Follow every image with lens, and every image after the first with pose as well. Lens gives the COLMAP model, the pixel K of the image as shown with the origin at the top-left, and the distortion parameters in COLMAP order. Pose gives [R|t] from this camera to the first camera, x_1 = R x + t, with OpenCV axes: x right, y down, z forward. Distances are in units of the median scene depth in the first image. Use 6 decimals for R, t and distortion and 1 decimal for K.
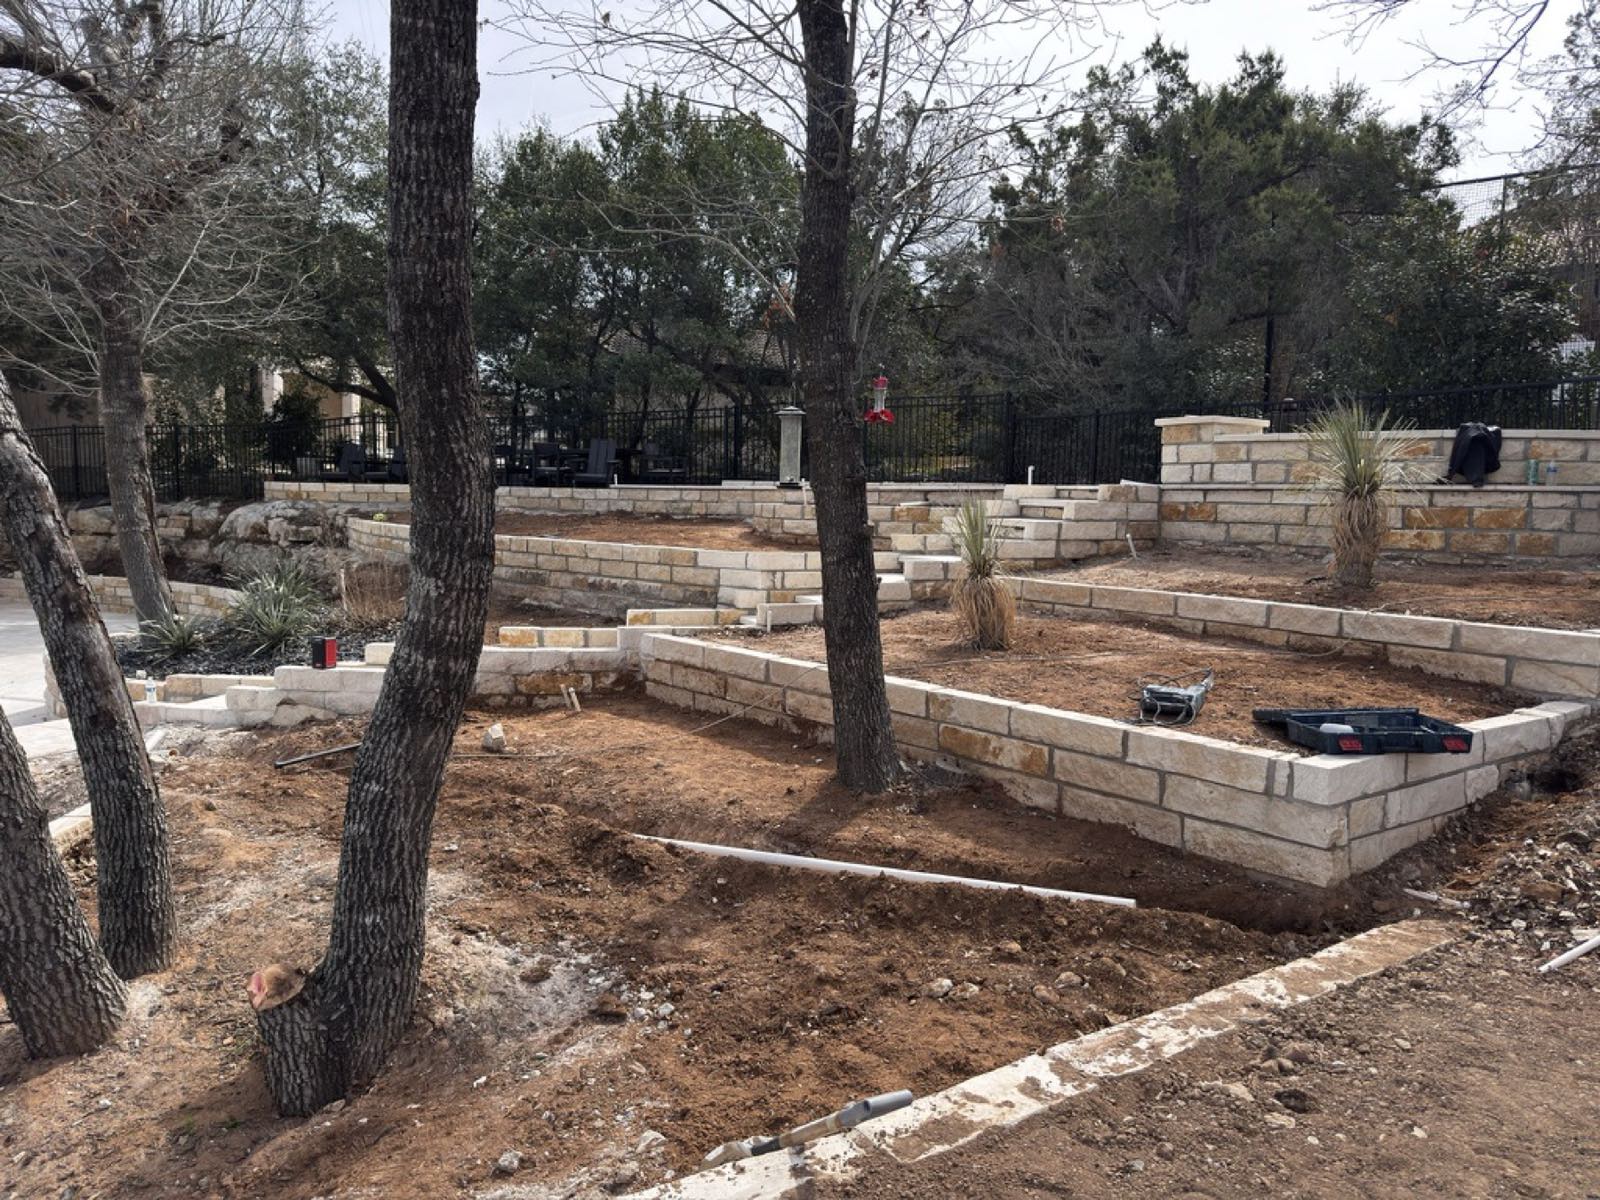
lens RADIAL K [[1133.5, 0, 801.2], [0, 1133.5, 594.6], [0, 0, 1]] dist [0.045221, -0.010928]
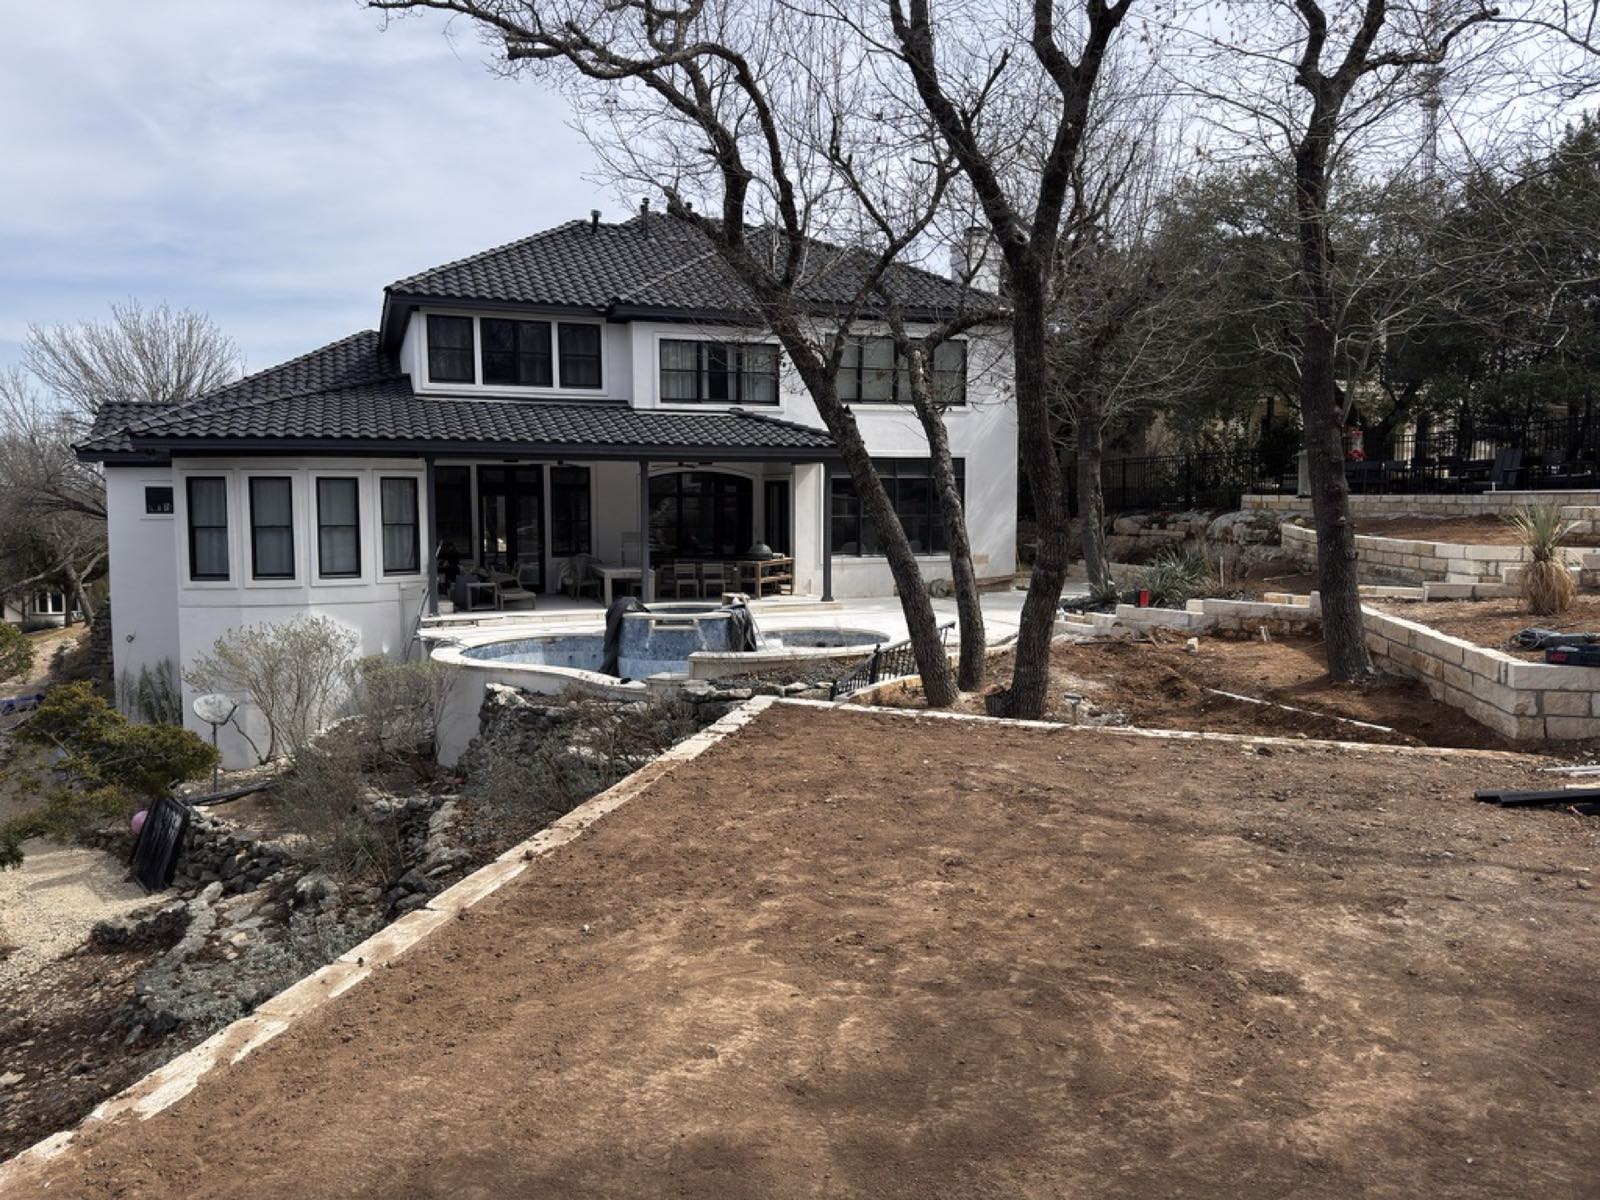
lens RADIAL K [[1133.5, 0, 800.7], [0, 1133.5, 597.6], [0, 0, 1]] dist [0.045221, -0.010928]
pose [[0.616415, 0.051005, -0.785768, 0.450802], [-0.055183, 0.998245, 0.021506, 0.030508], [0.785485, 0.030104, 0.618148, -0.335297]]
